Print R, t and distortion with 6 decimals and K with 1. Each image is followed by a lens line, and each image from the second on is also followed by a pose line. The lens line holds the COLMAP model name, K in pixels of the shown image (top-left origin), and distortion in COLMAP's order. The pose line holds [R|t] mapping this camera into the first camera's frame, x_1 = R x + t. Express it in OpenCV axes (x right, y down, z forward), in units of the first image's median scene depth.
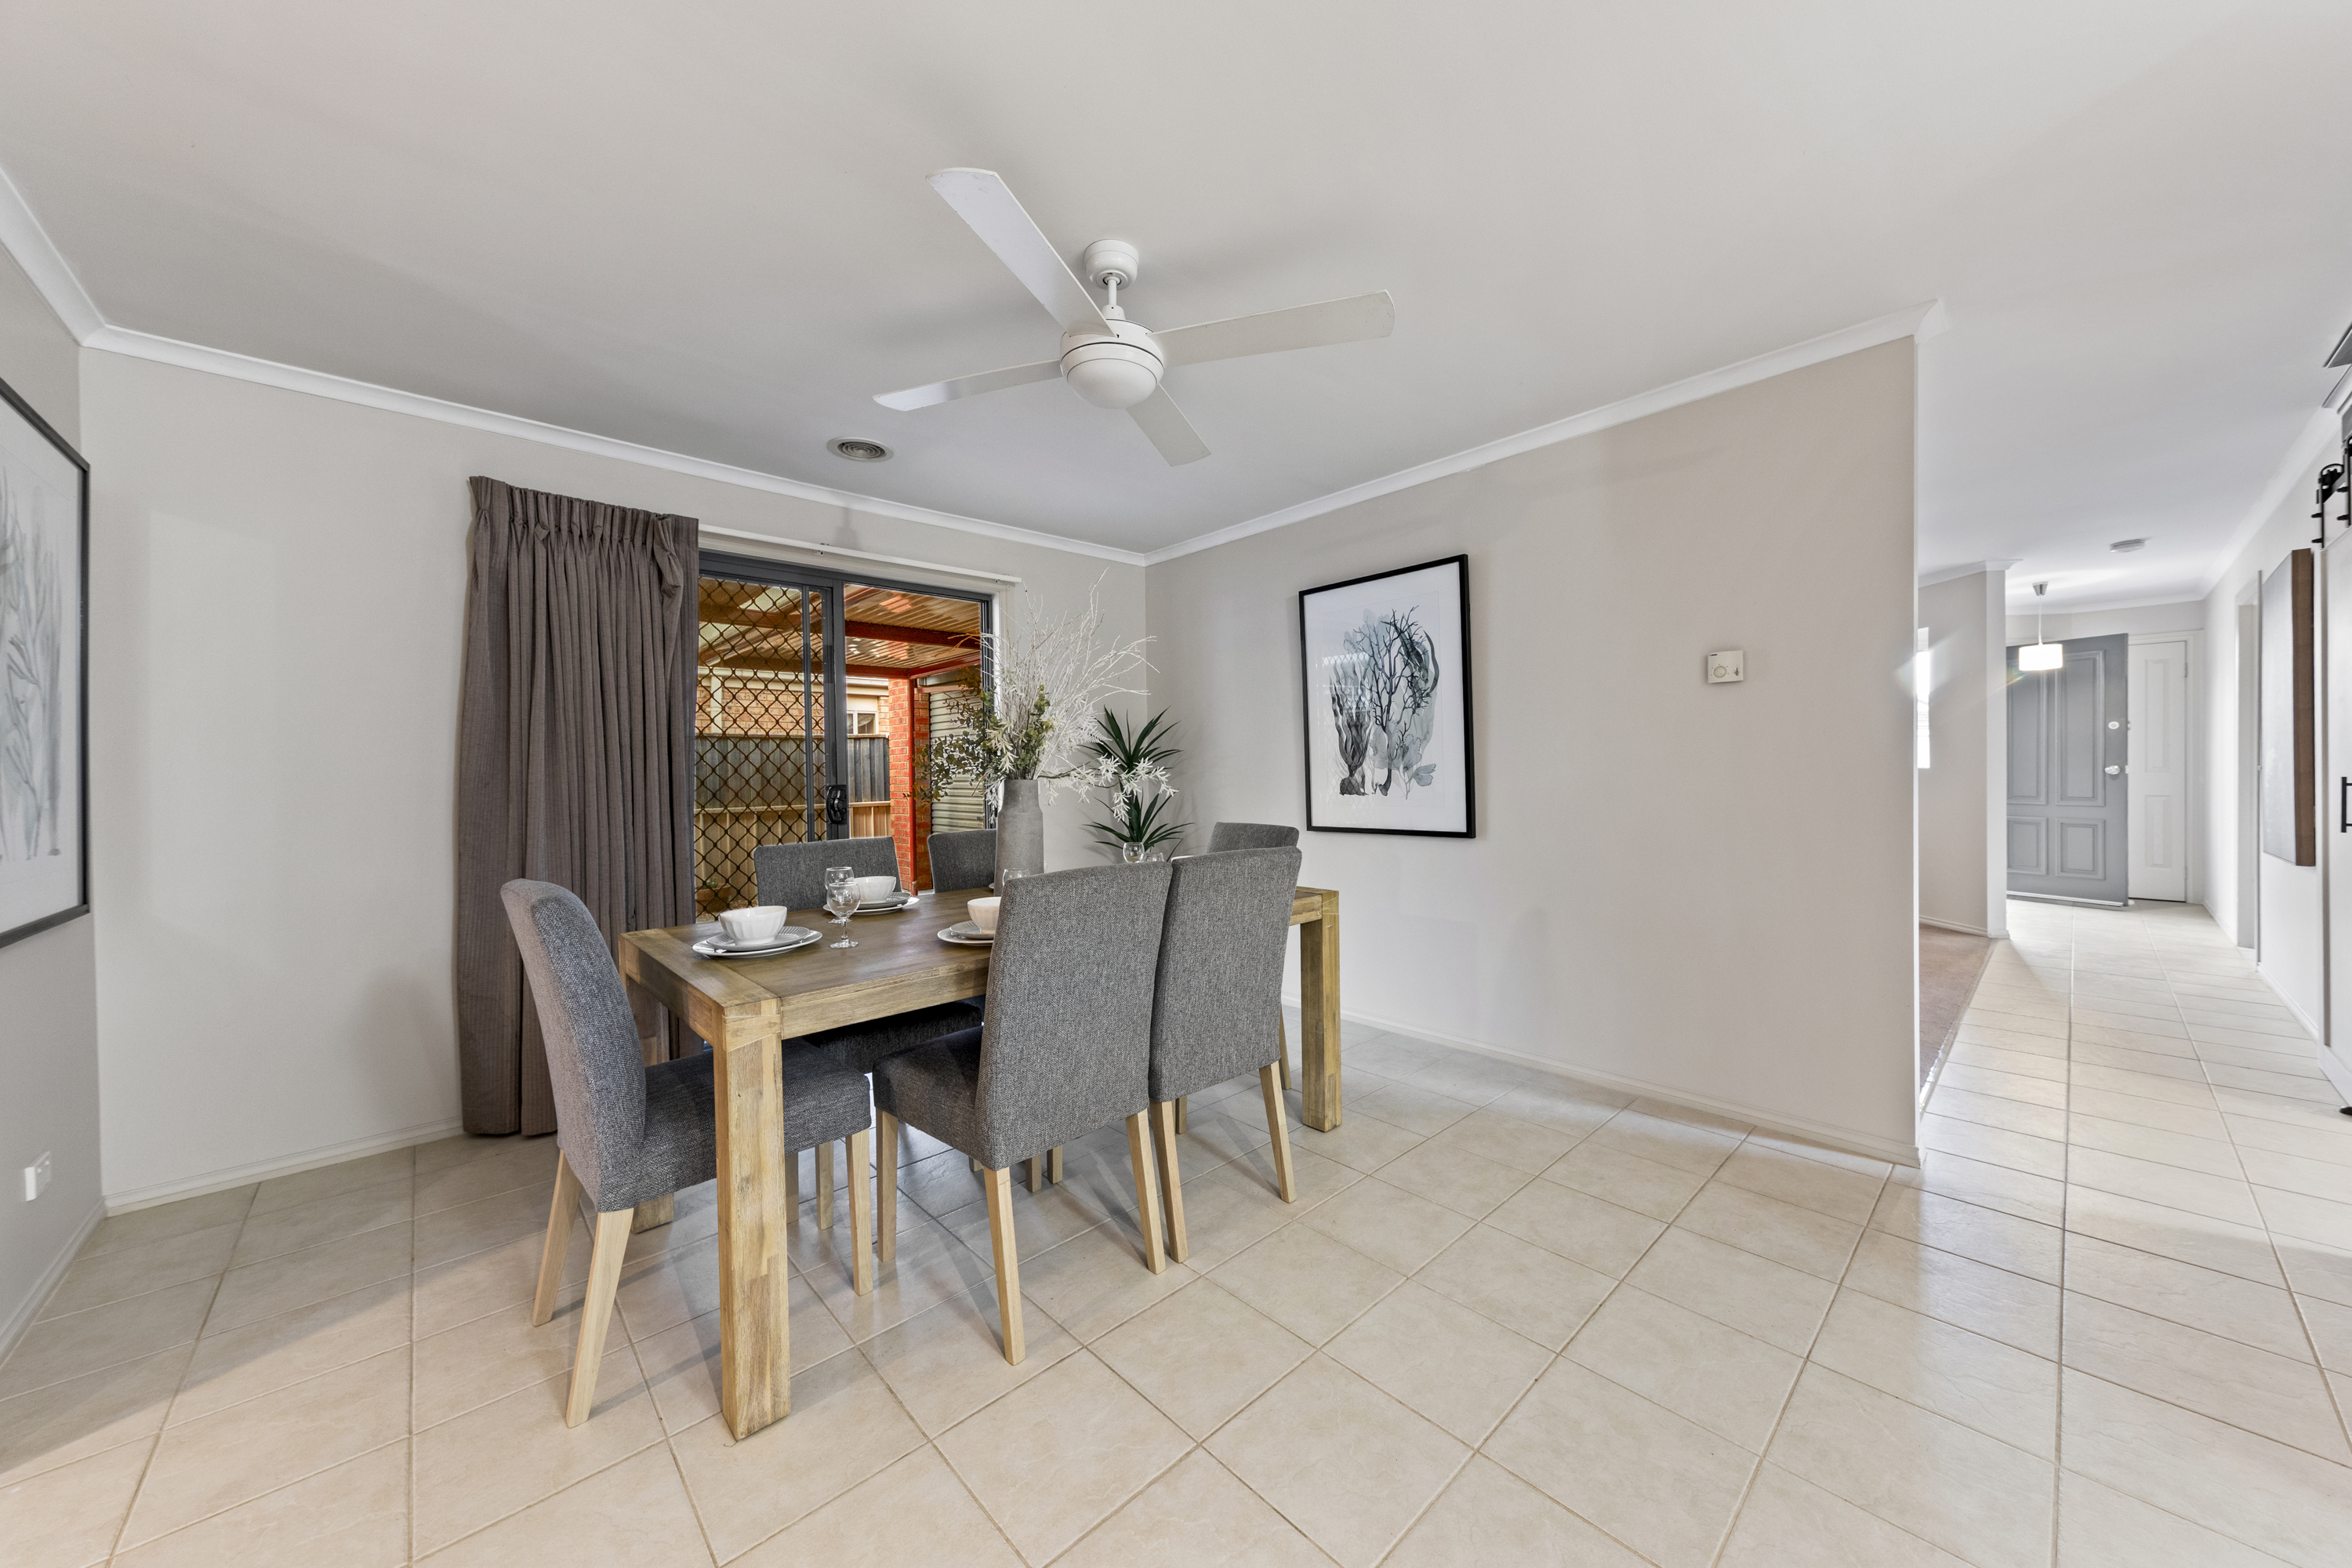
lens RADIAL K [[811.9, 0, 1188.7], [0, 811.9, 777.0], [0, 0, 1]] dist [0.002446, -0.000027]
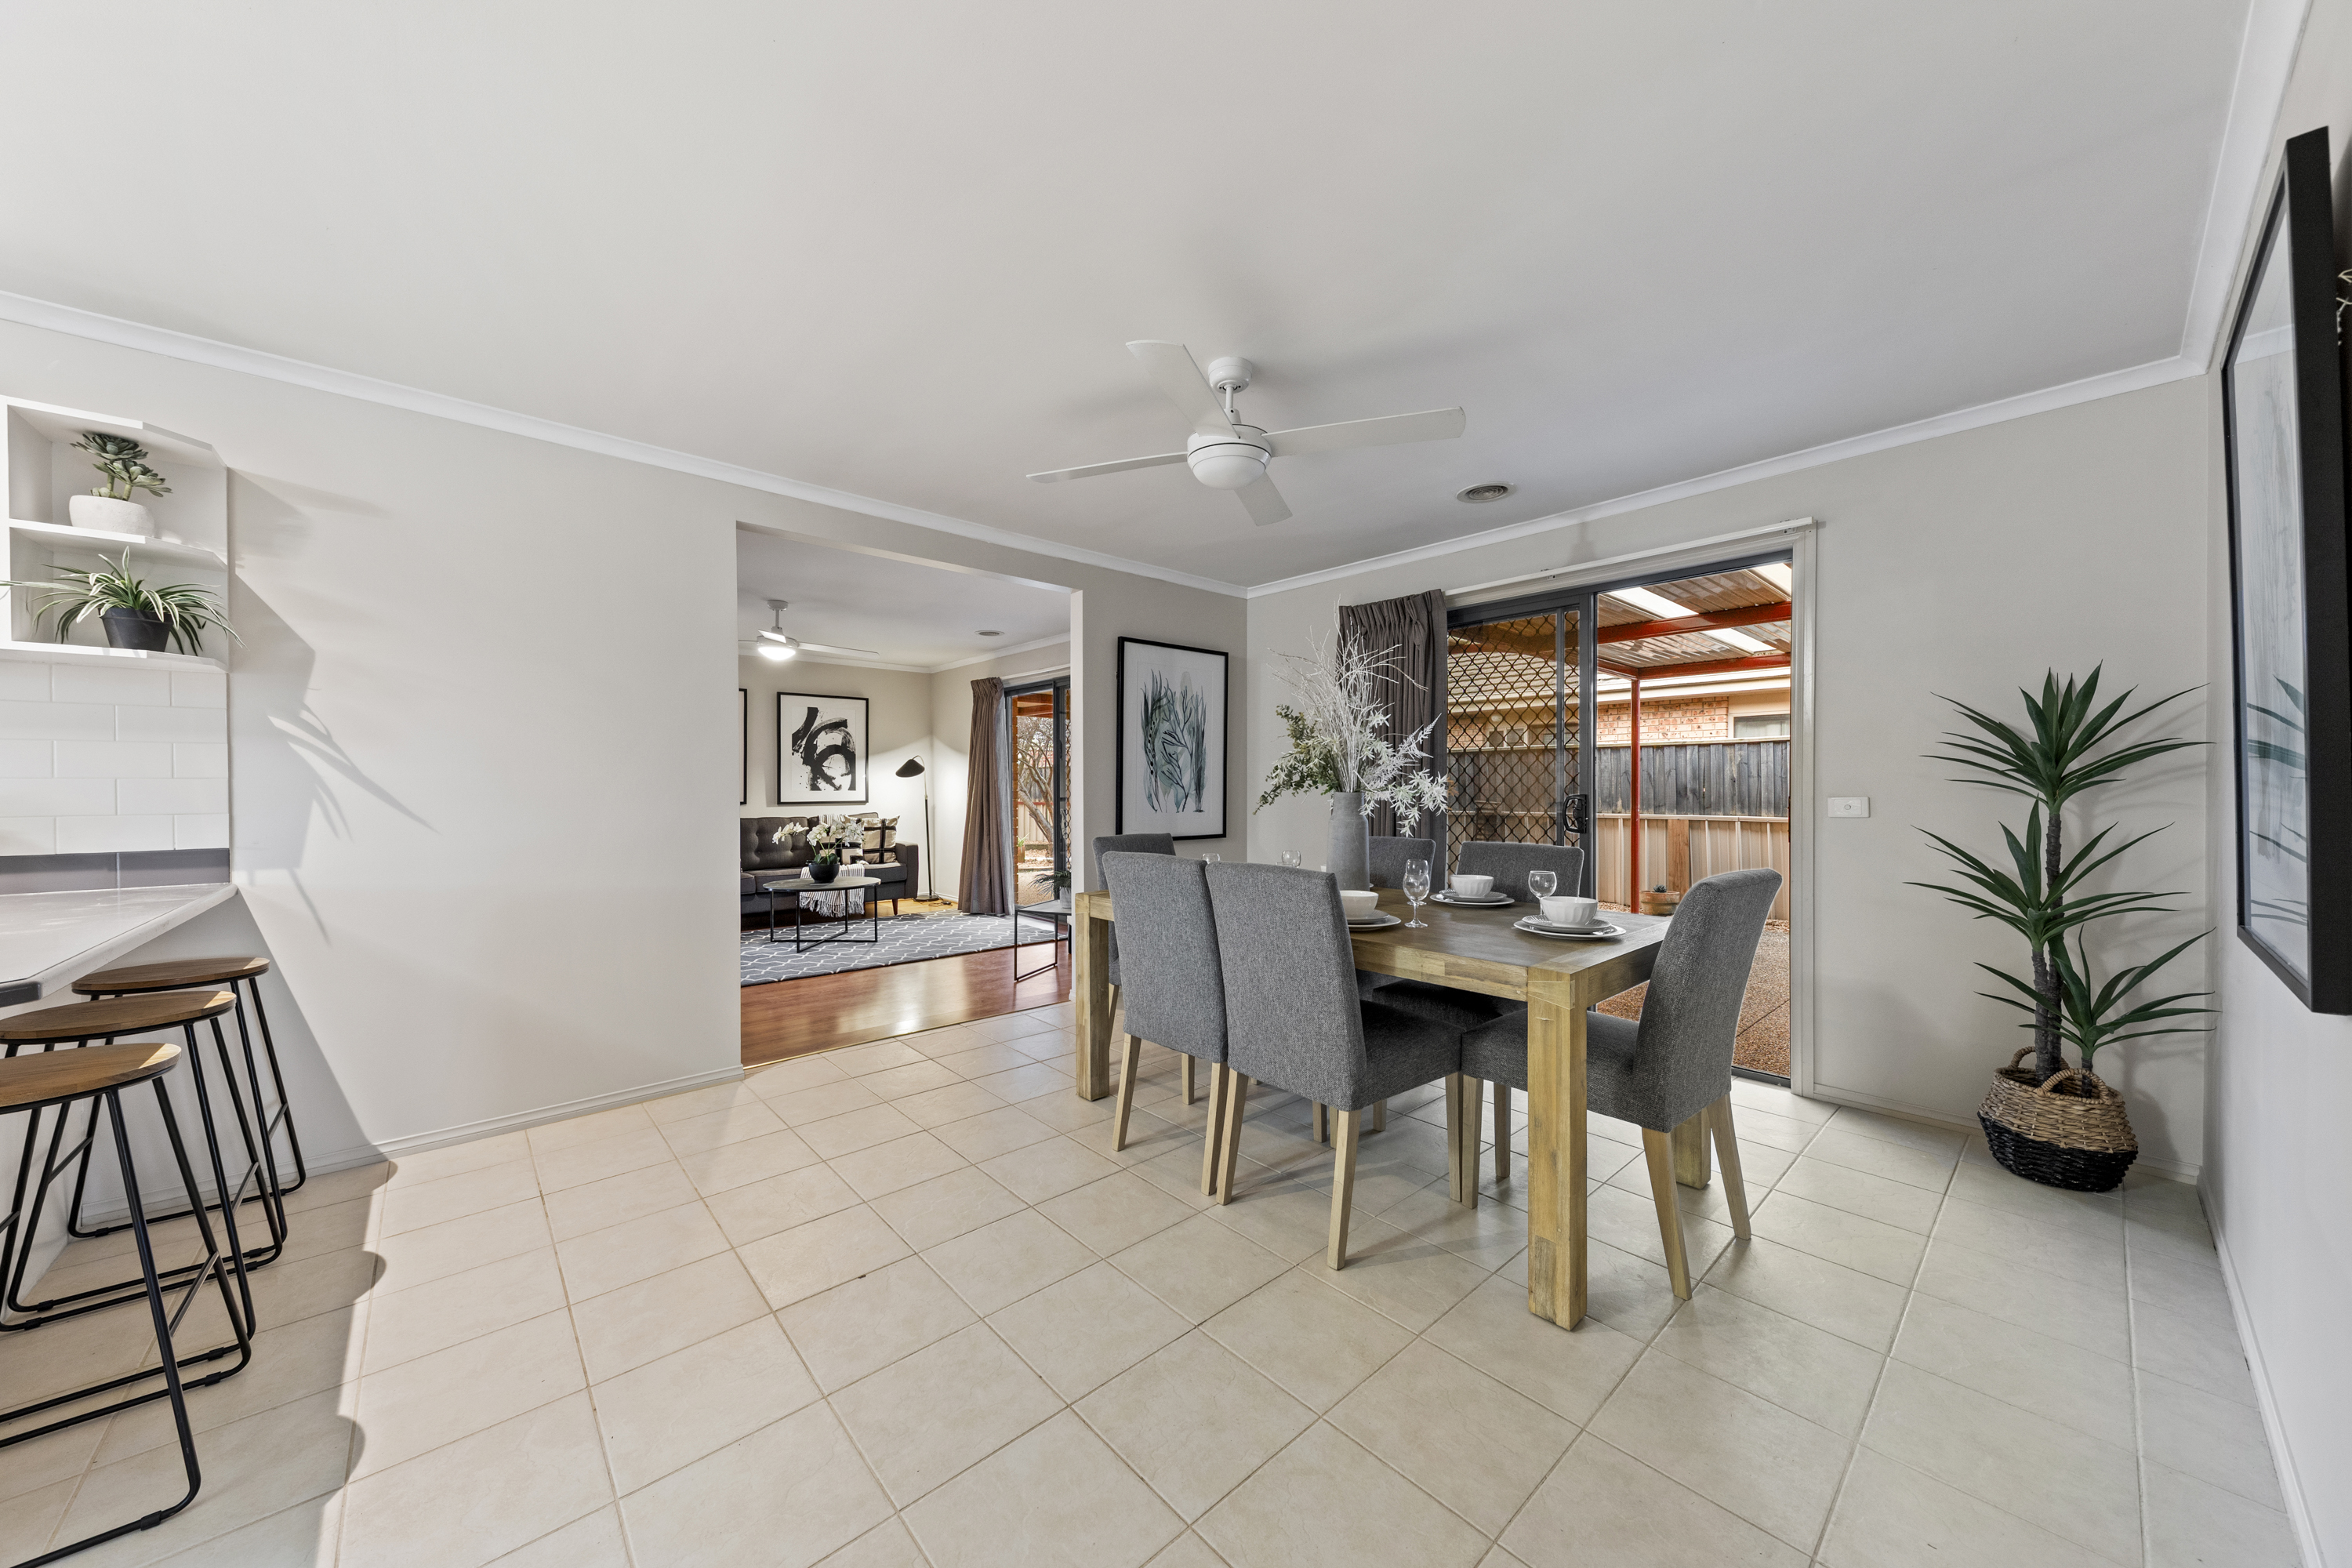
lens RADIAL K [[811.9, 0, 1159.2], [0, 811.9, 784.0], [0, 0, 1]] dist [0.002446, -0.000027]
pose [[-0.030605, 0.014813, -0.999422, 0.978071], [-0.005079, 0.999875, 0.014975, -0.024946], [0.999519, 0.005534, -0.030526, 0.793133]]
